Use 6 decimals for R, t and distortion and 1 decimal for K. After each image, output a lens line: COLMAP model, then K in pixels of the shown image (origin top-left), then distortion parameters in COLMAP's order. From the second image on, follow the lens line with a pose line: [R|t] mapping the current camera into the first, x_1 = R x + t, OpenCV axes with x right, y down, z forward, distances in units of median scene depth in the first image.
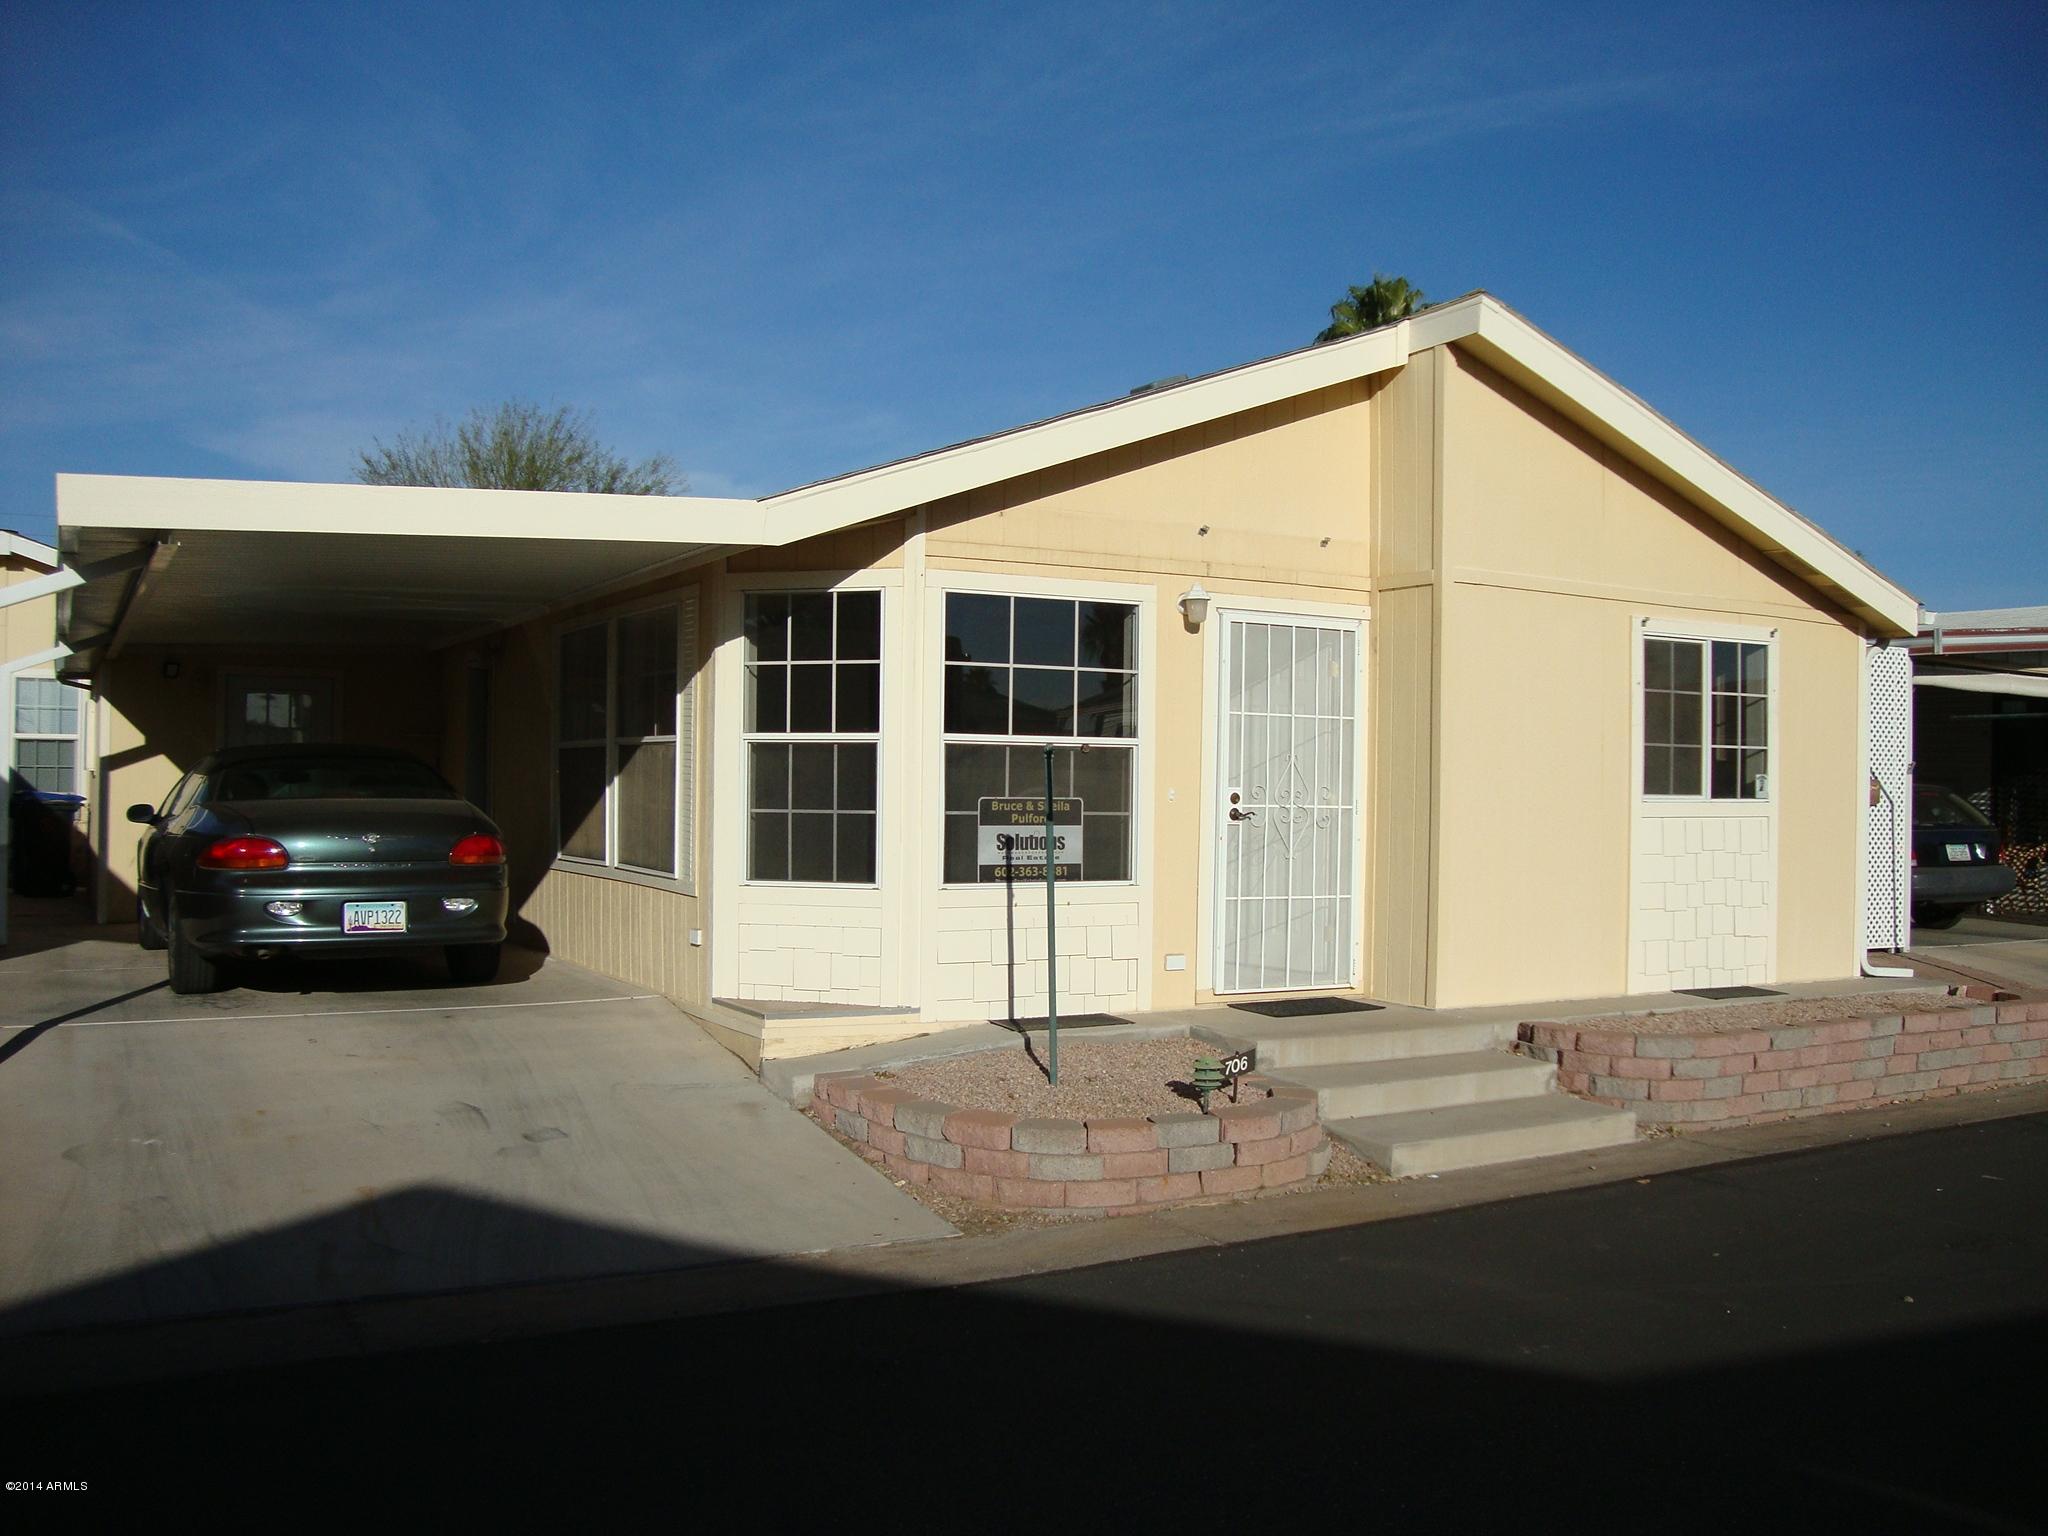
lens RADIAL K [[1837.7, 0, 1048.8], [0, 1837.7, 762.0], [0, 0, 1]] dist [-0.194344, 0.194634]
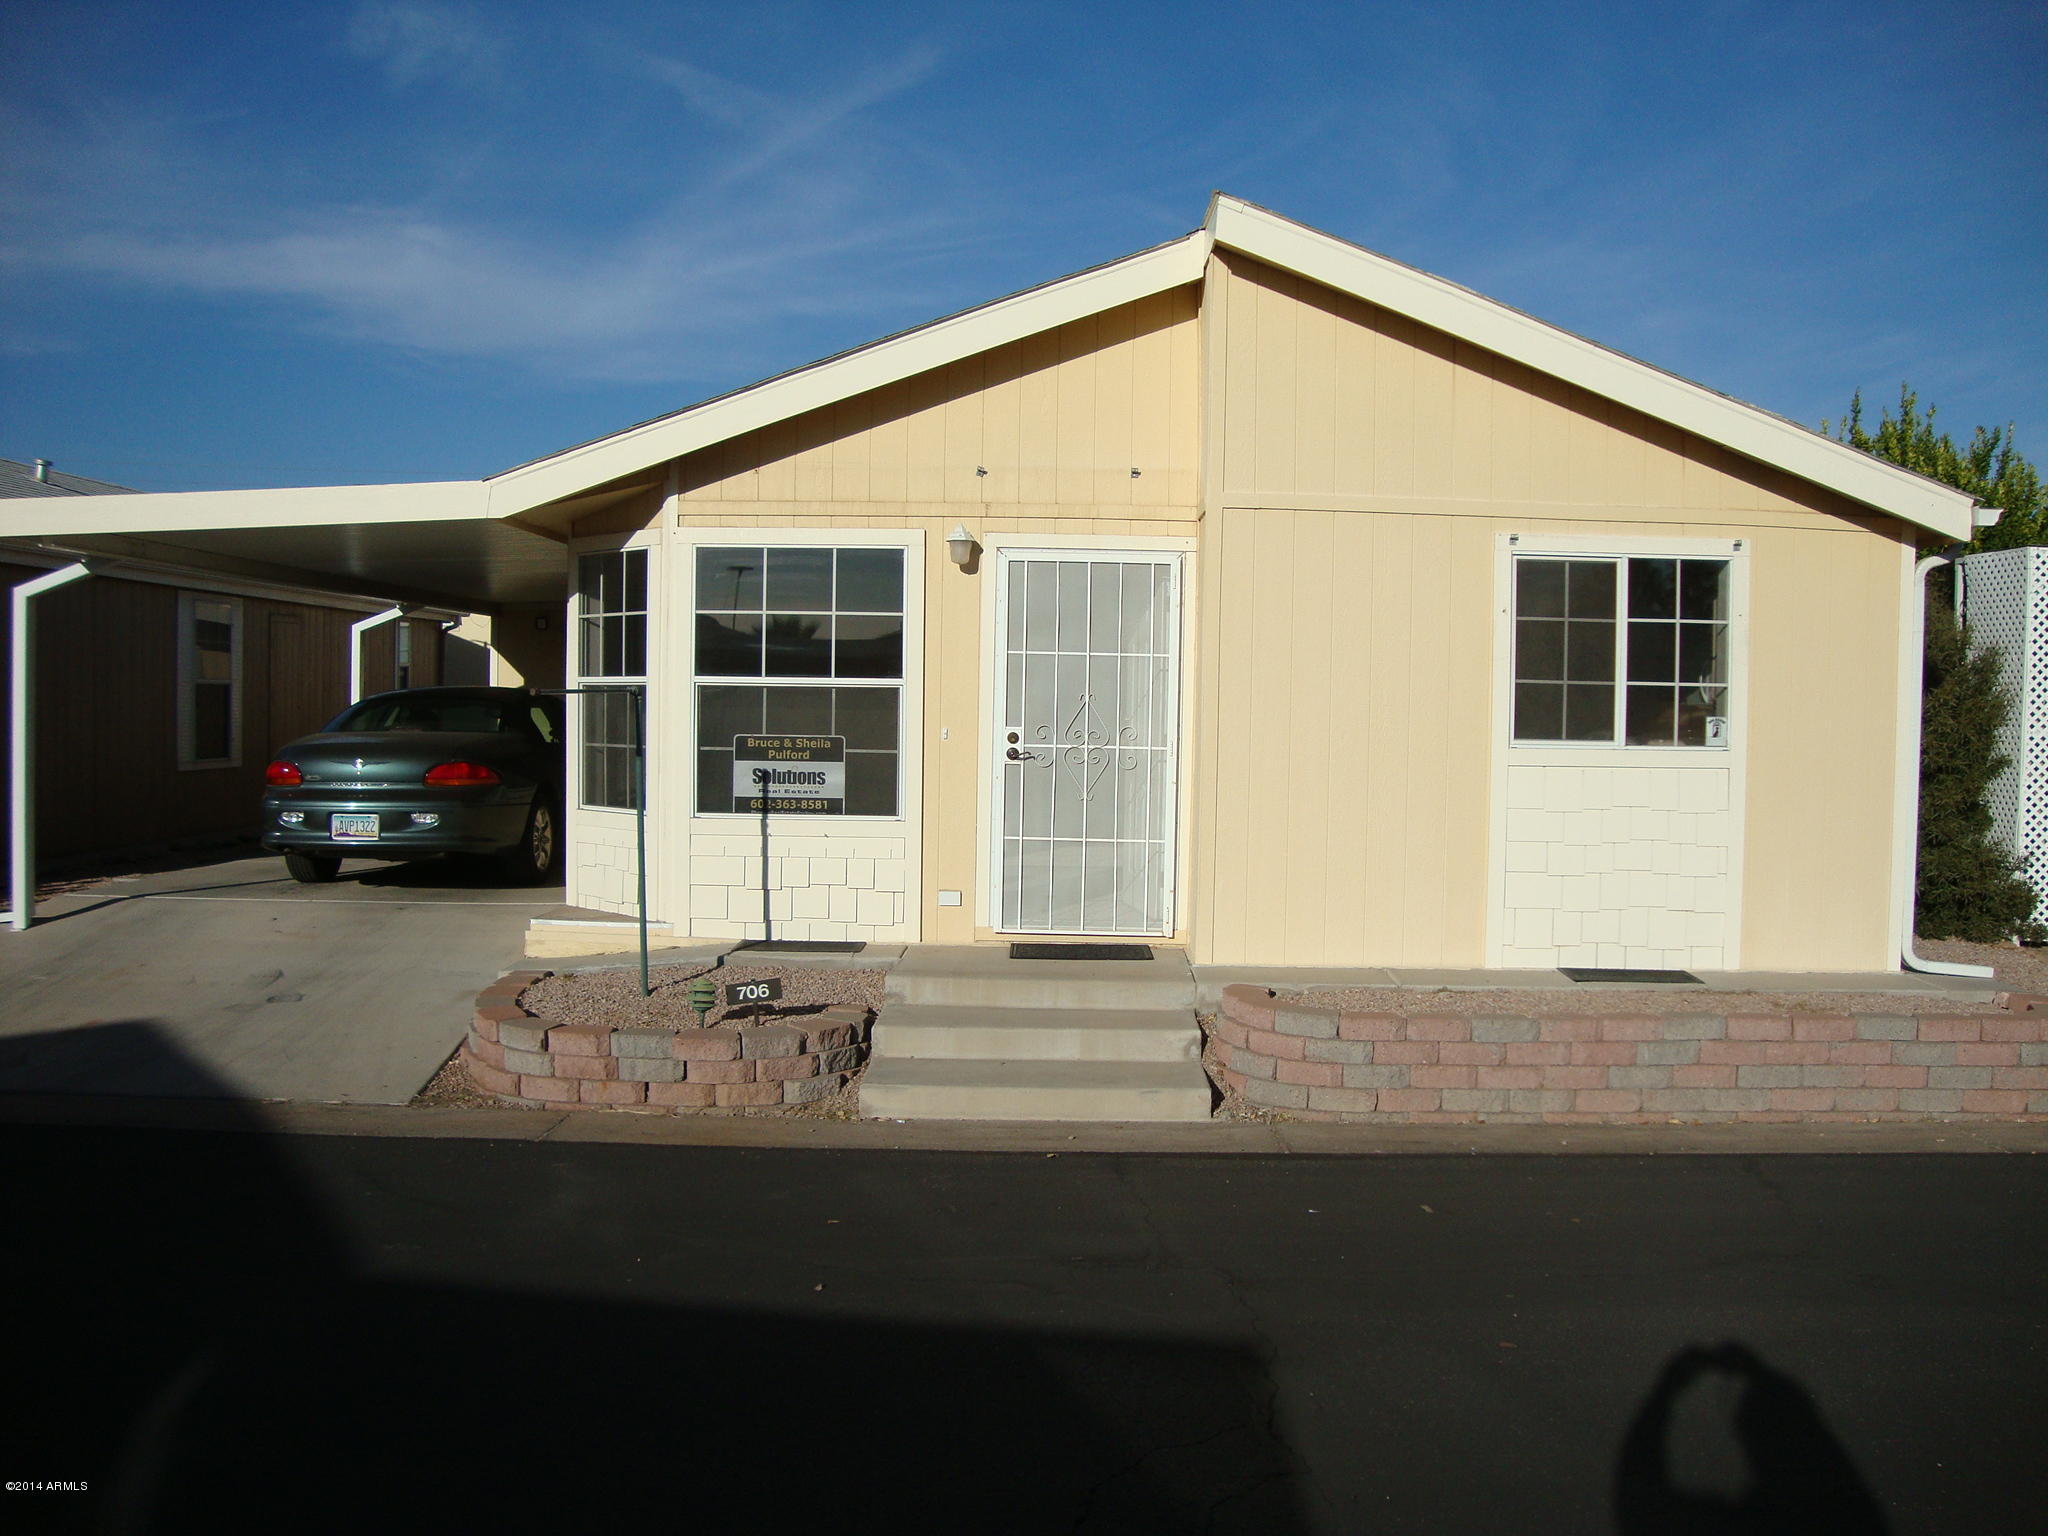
lens RADIAL K [[1837.7, 0, 1048.8], [0, 1837.7, 762.0], [0, 0, 1]] dist [-0.194344, 0.194634]
pose [[0.866994, 0.016932, -0.498031, 0.646023], [0.001238, 0.999346, 0.036130, -0.003325], [0.498317, -0.031941, 0.866406, 0.149021]]
